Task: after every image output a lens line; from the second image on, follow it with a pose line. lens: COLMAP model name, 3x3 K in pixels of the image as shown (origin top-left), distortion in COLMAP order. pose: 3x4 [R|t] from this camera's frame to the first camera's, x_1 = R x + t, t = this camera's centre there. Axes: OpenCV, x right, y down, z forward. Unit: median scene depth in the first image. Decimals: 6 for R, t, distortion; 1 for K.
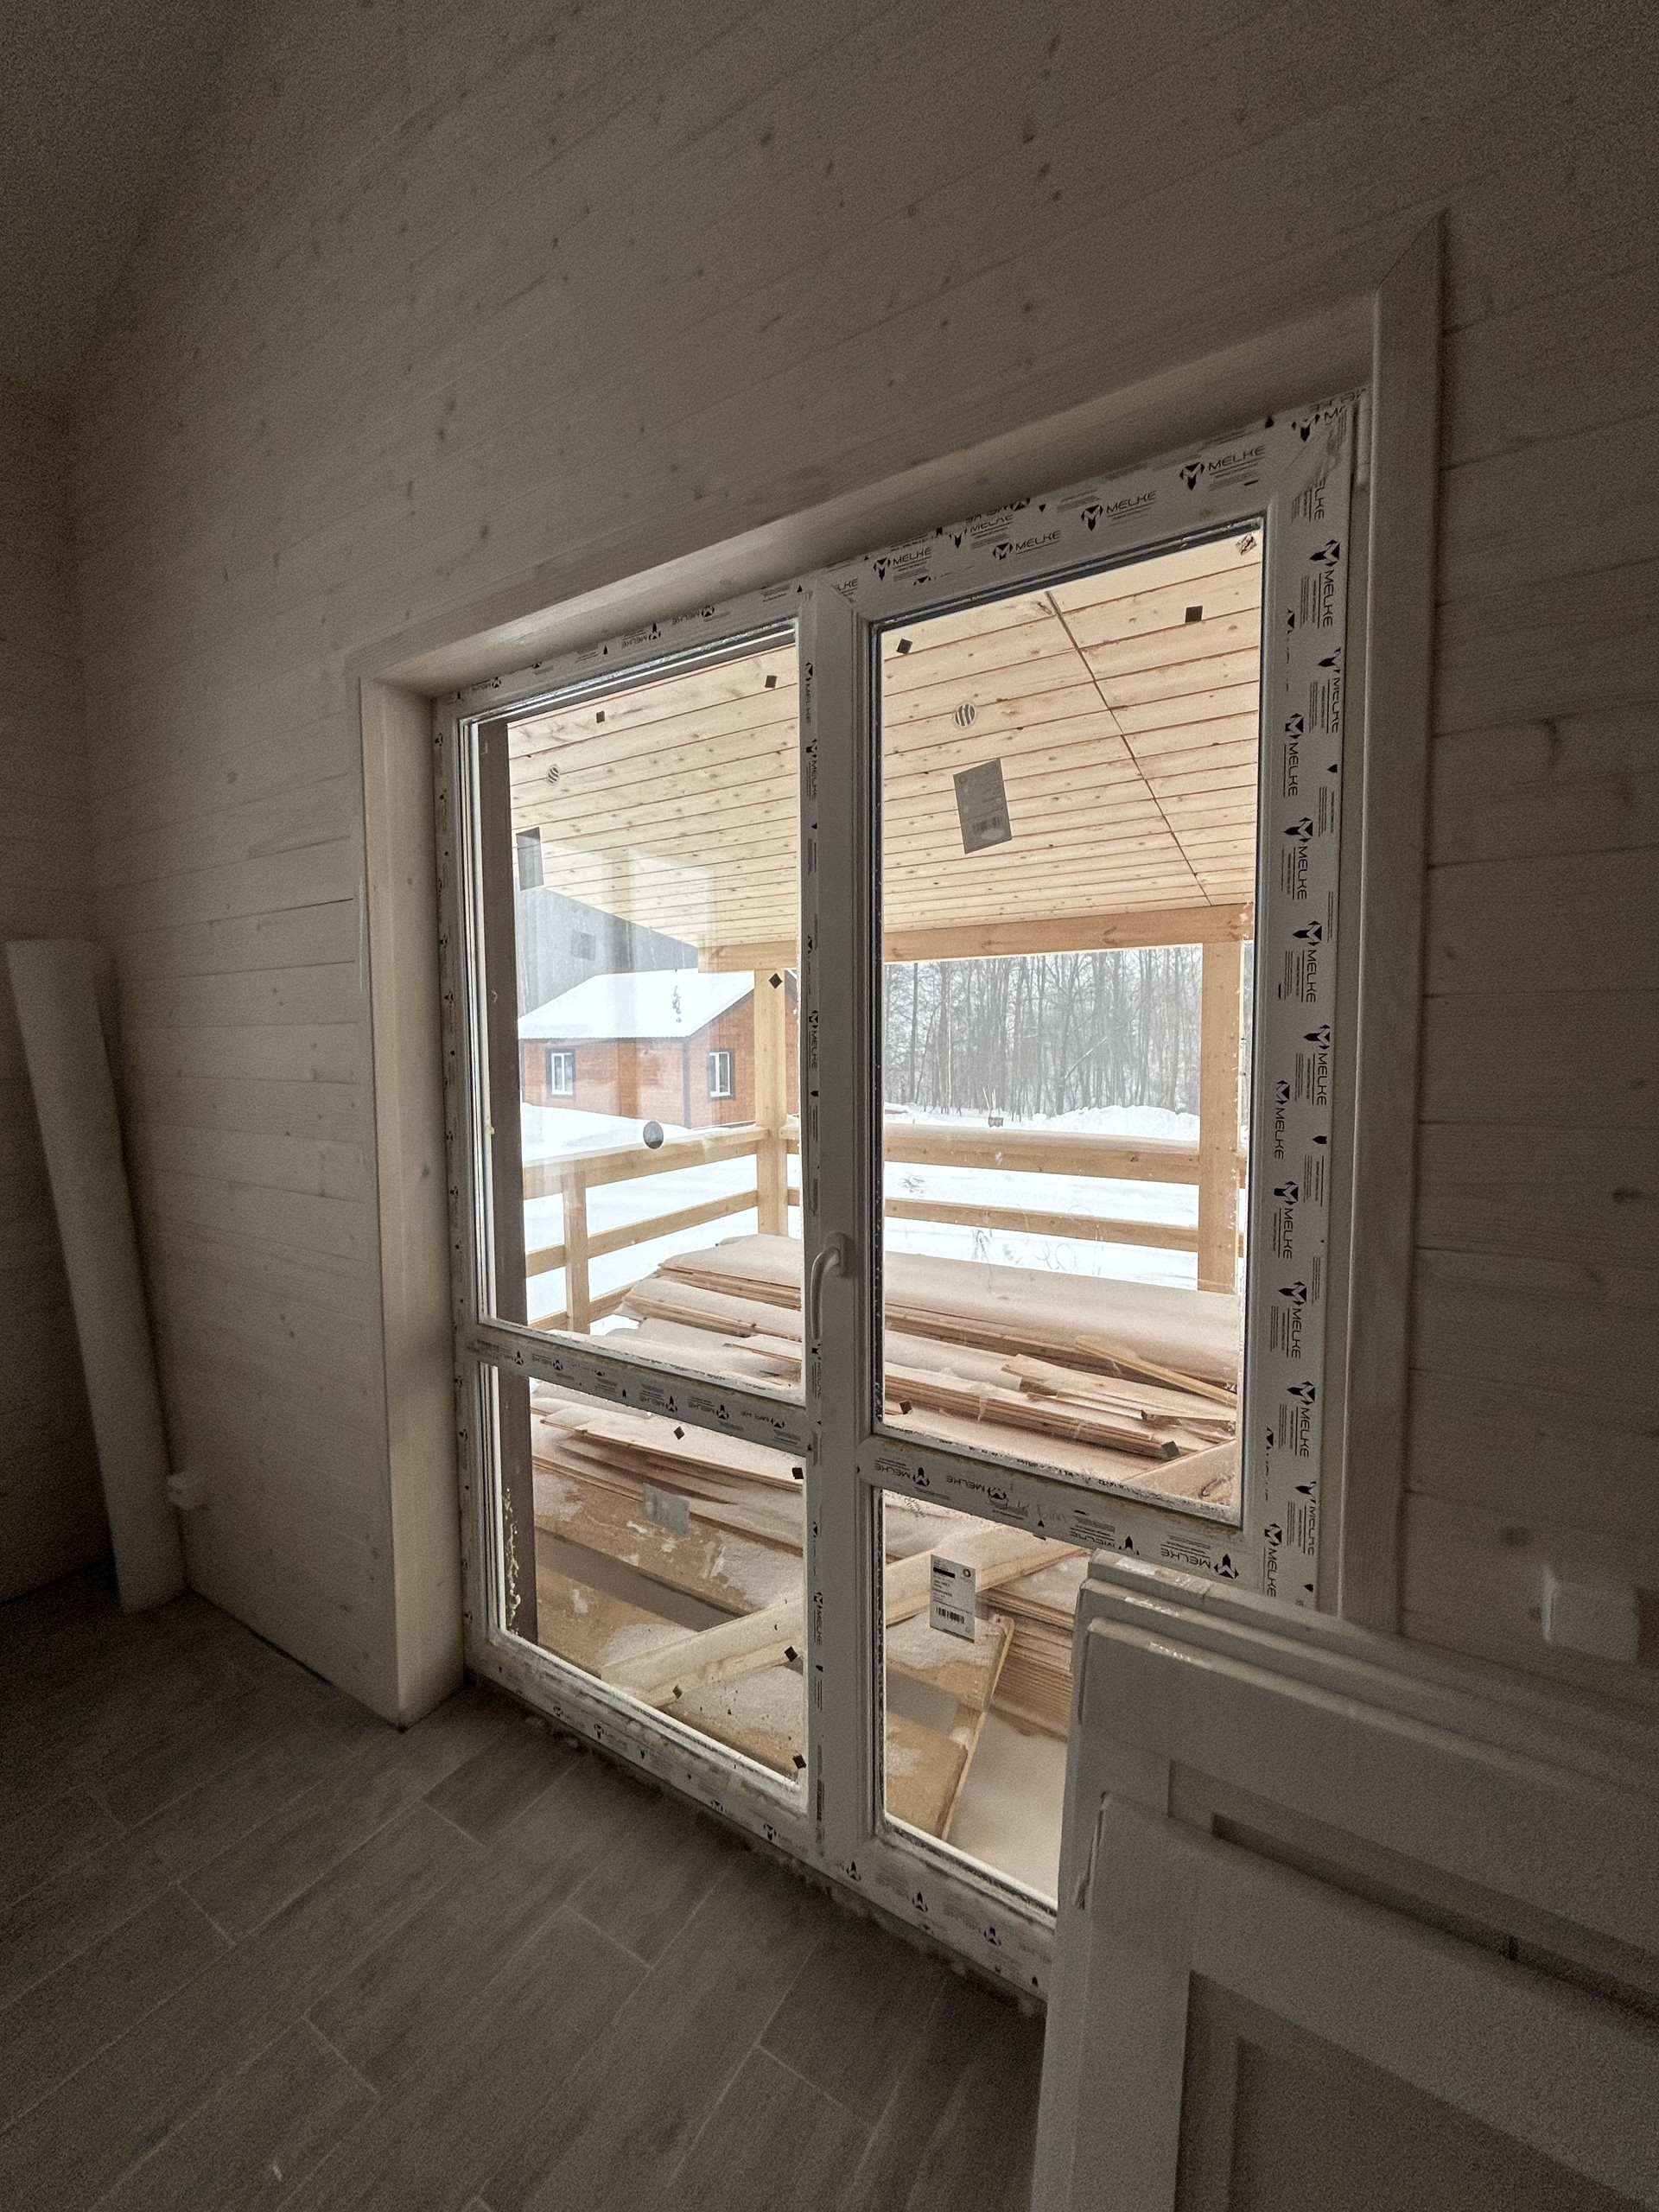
lens RADIAL K [[898.7, 0, 842.1], [0, 898.7, 1093.1], [0, 0, 1]] dist [0.000723, 0.000591]
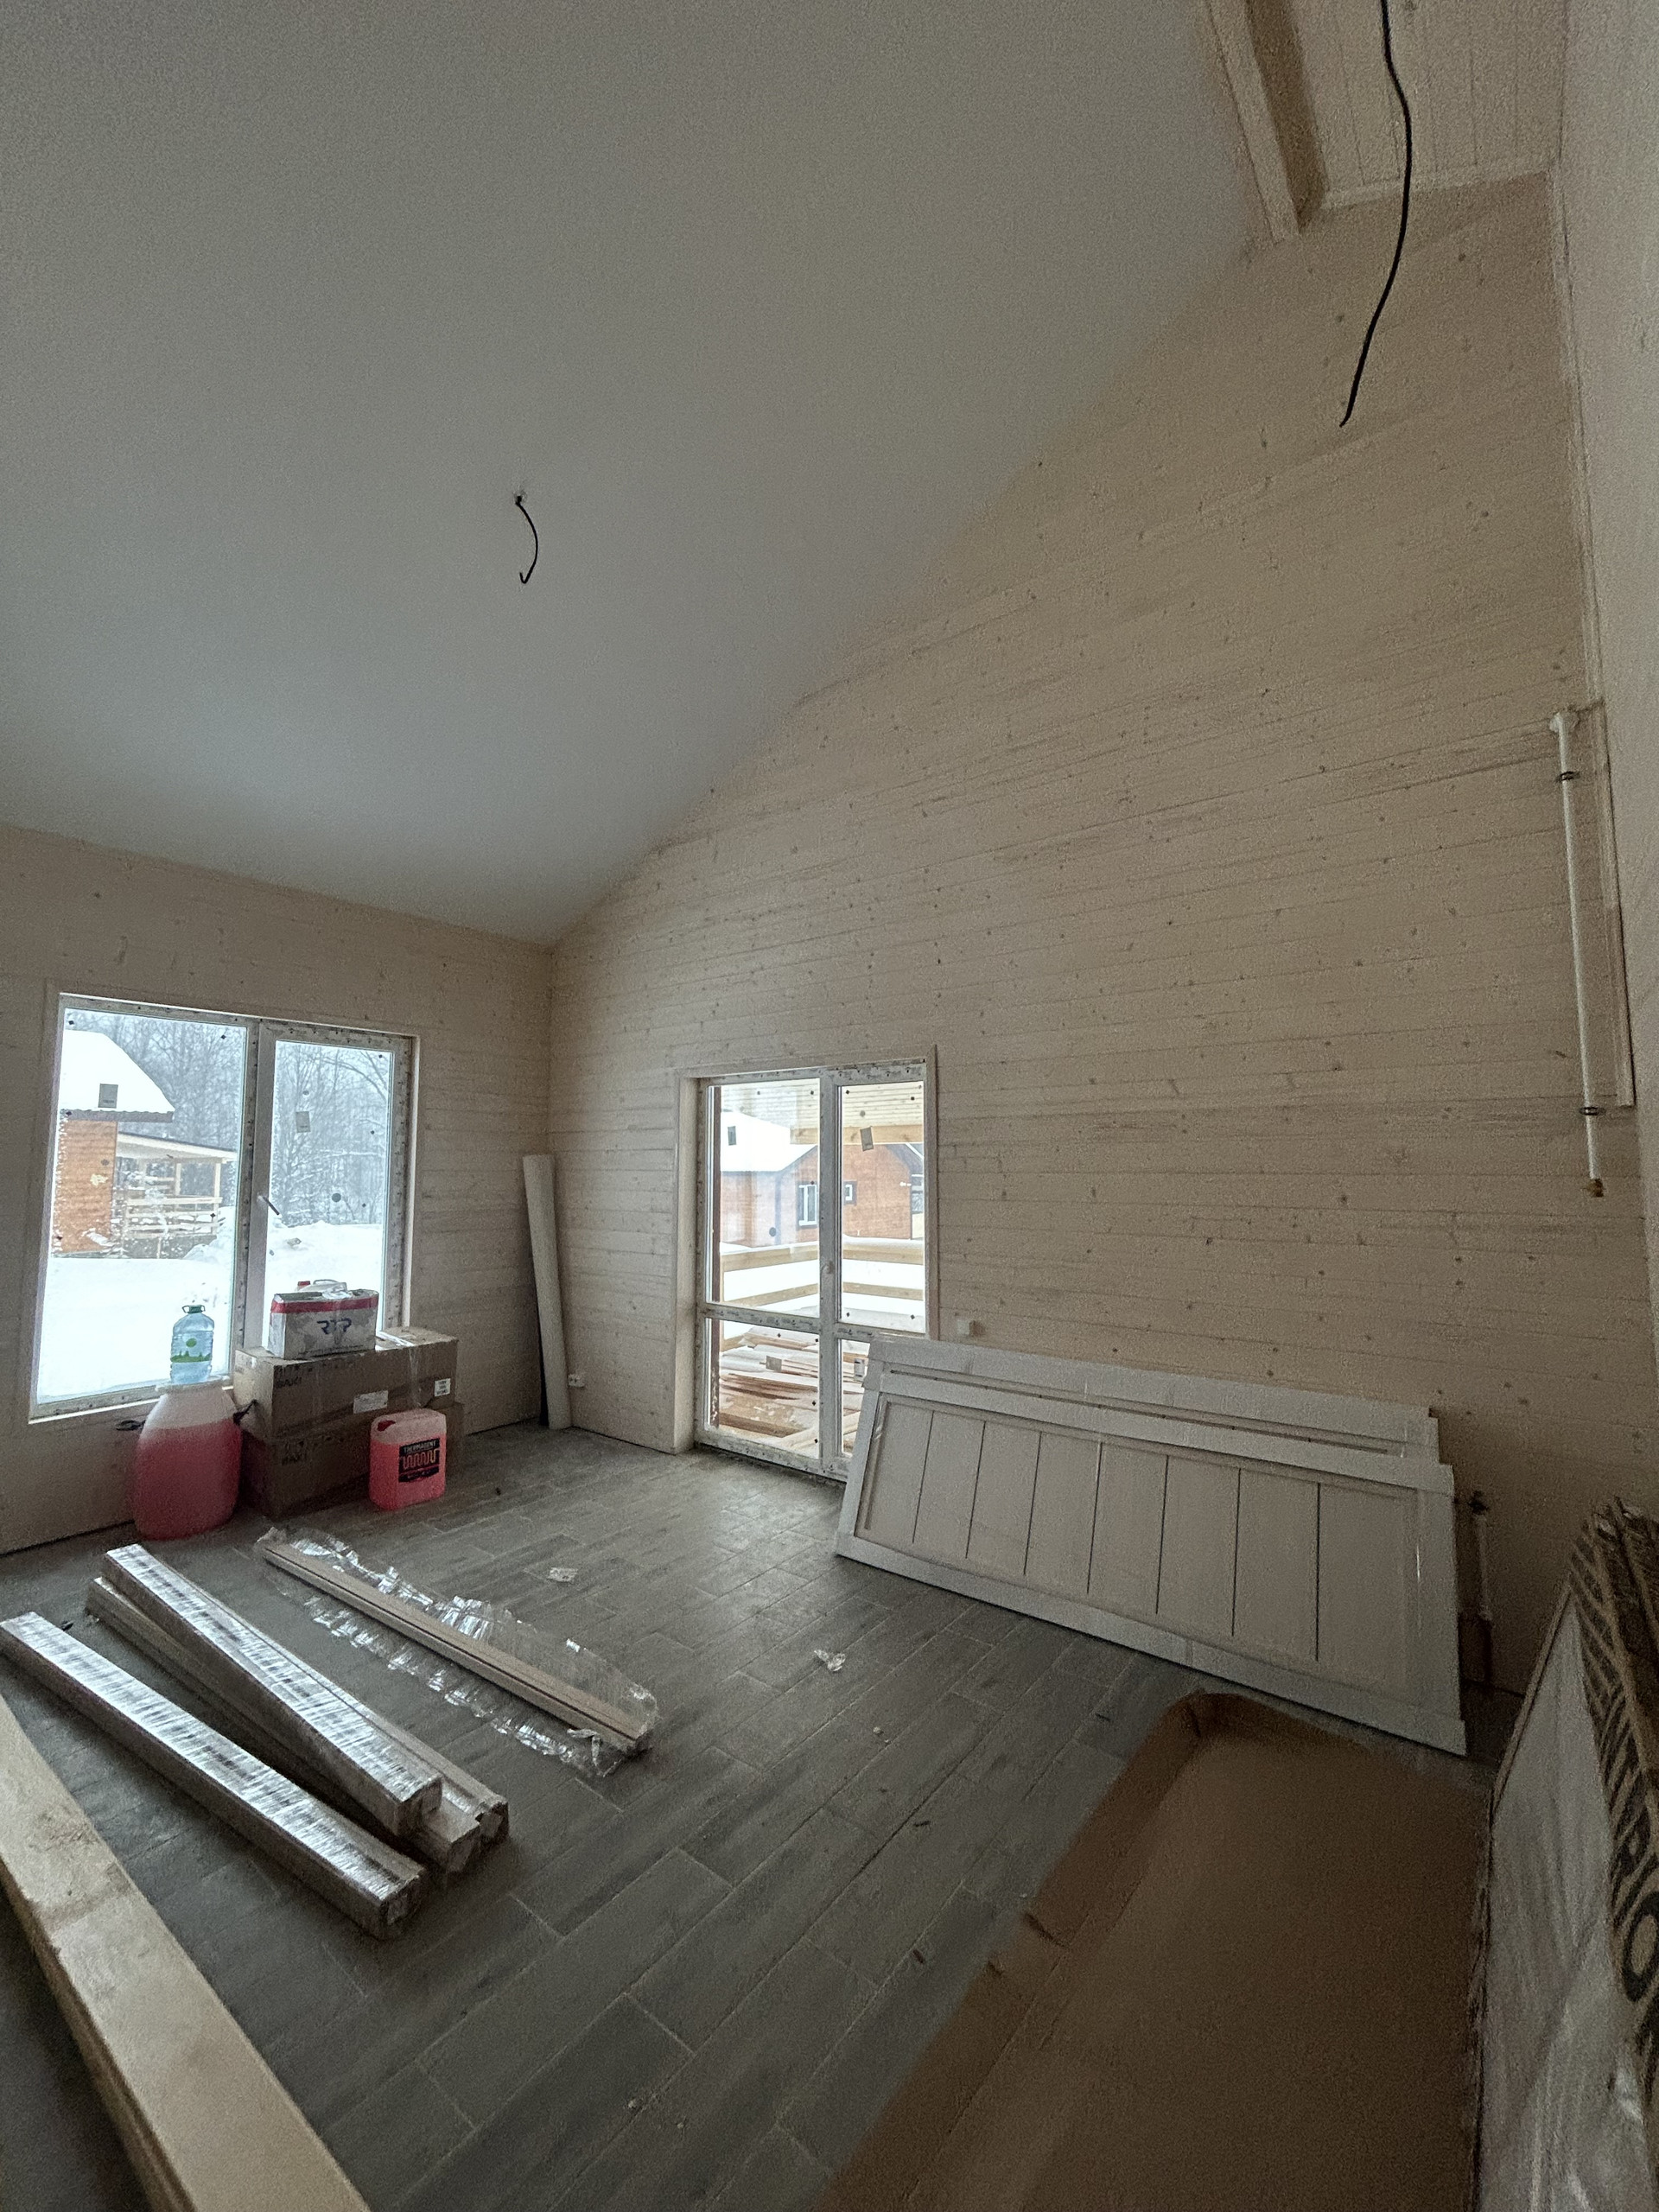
lens RADIAL K [[898.7, 0, 834.2], [0, 898.7, 1100.5], [0, 0, 1]] dist [0.000723, 0.000591]
pose [[0.994101, -0.002423, -0.108433, 0.289767], [-0.012313, 0.990766, -0.135022, 0.013316], [0.107759, 0.135560, 0.984892, -1.794250]]
